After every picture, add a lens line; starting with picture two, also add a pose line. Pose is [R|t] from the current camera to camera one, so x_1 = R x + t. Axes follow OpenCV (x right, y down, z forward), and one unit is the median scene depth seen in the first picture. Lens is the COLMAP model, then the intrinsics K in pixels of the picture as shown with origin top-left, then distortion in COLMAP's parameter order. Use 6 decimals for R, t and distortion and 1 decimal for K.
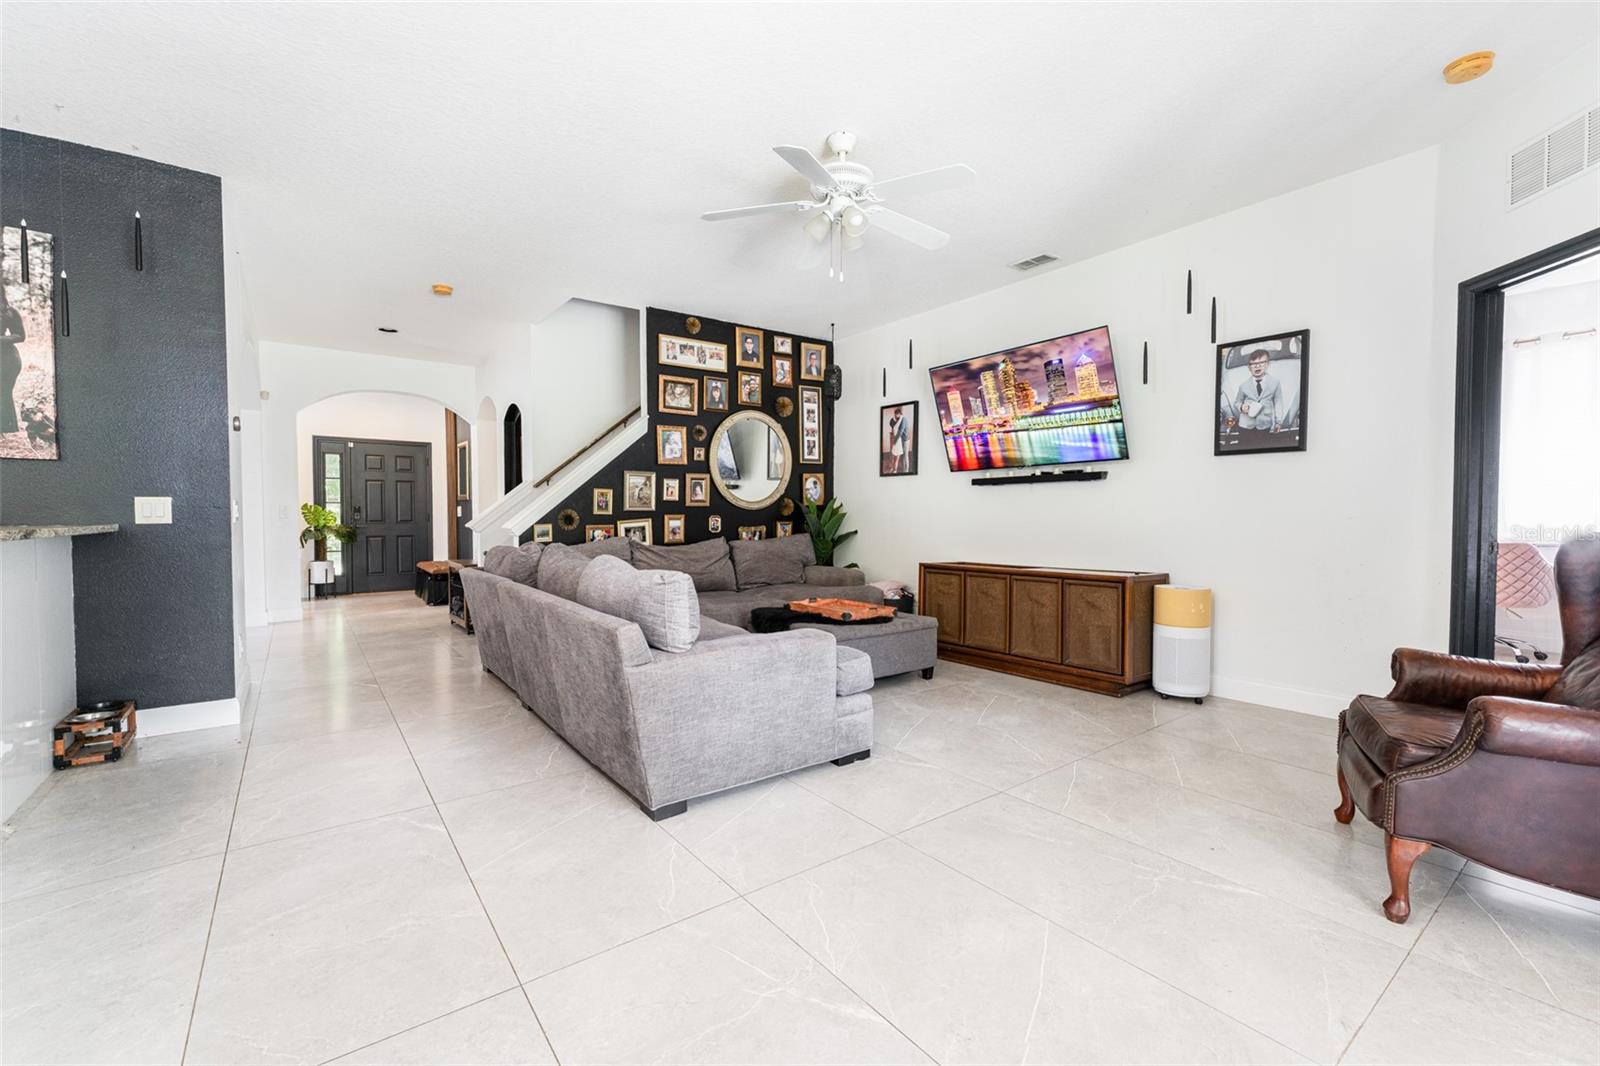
lens RADIAL K [[653.0, 0, 766.5], [0, 653.0, 526.0], [0, 0, 1]] dist [-0.001048, 0.000092]
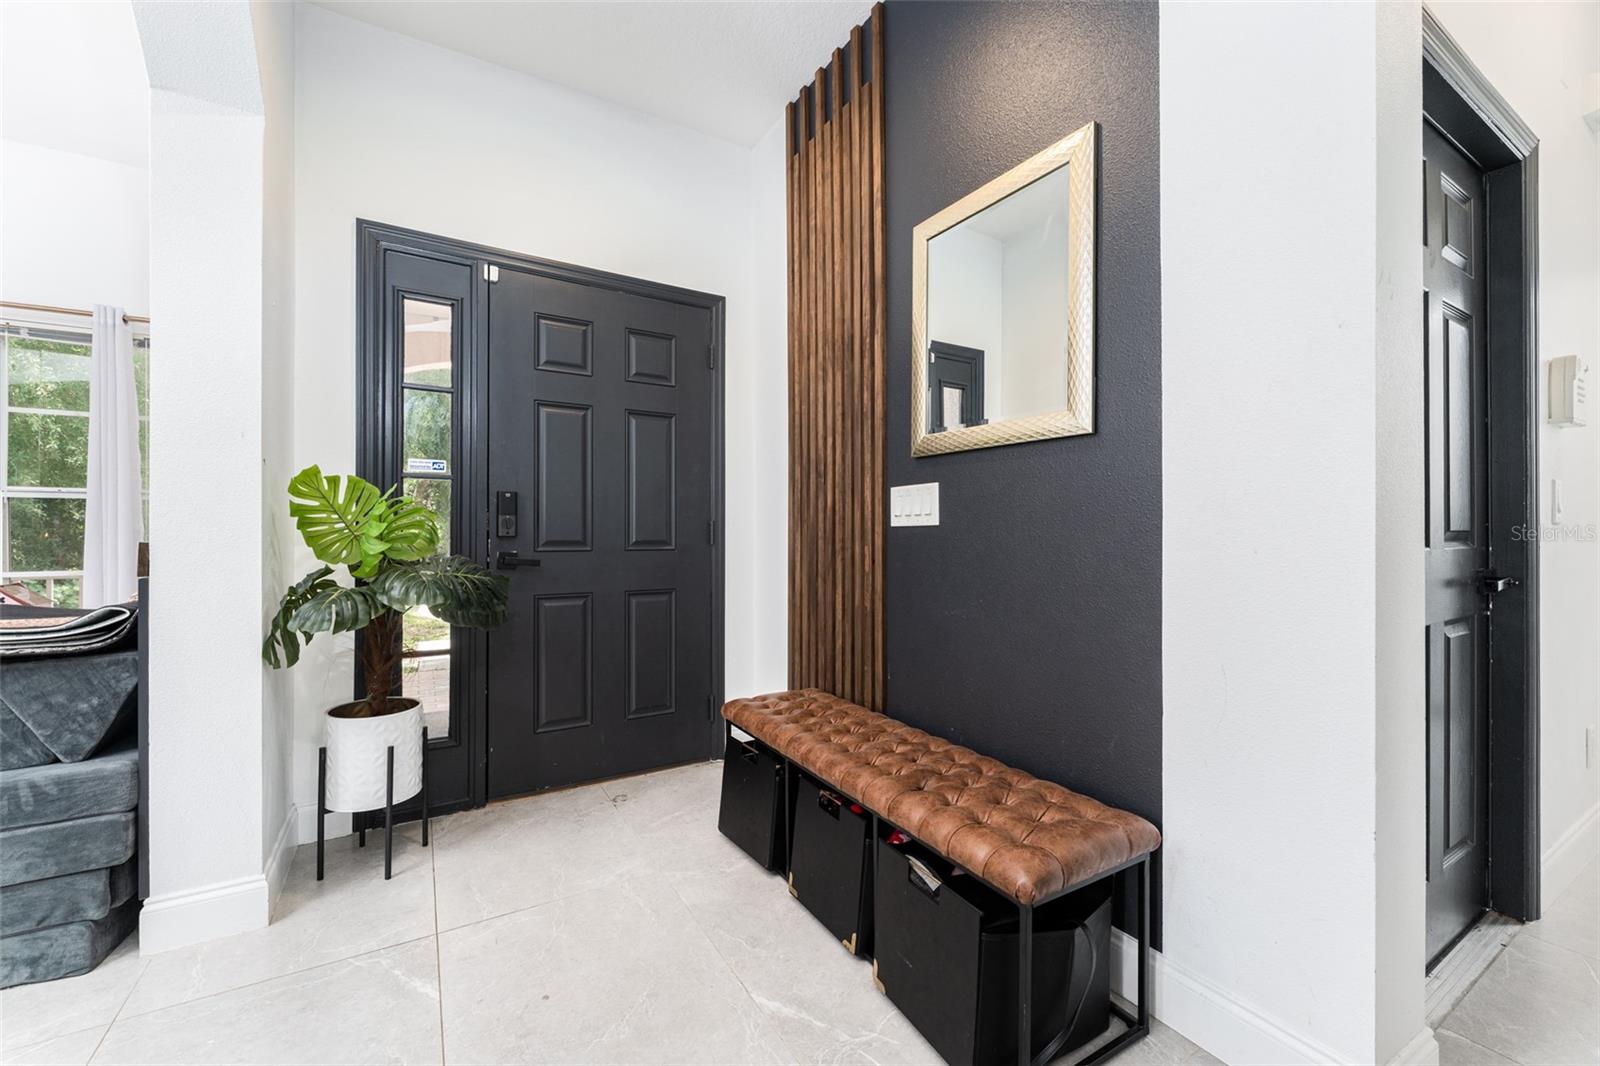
lens RADIAL K [[653.0, 0, 794.9], [0, 653.0, 532.1], [0, 0, 1]] dist [-0.001048, 0.000092]
pose [[0.995557, 0.001166, -0.094152, -0.490731], [-0.003334, 0.999733, -0.022875, -0.006671], [0.094100, 0.023087, 0.995295, 0.751674]]
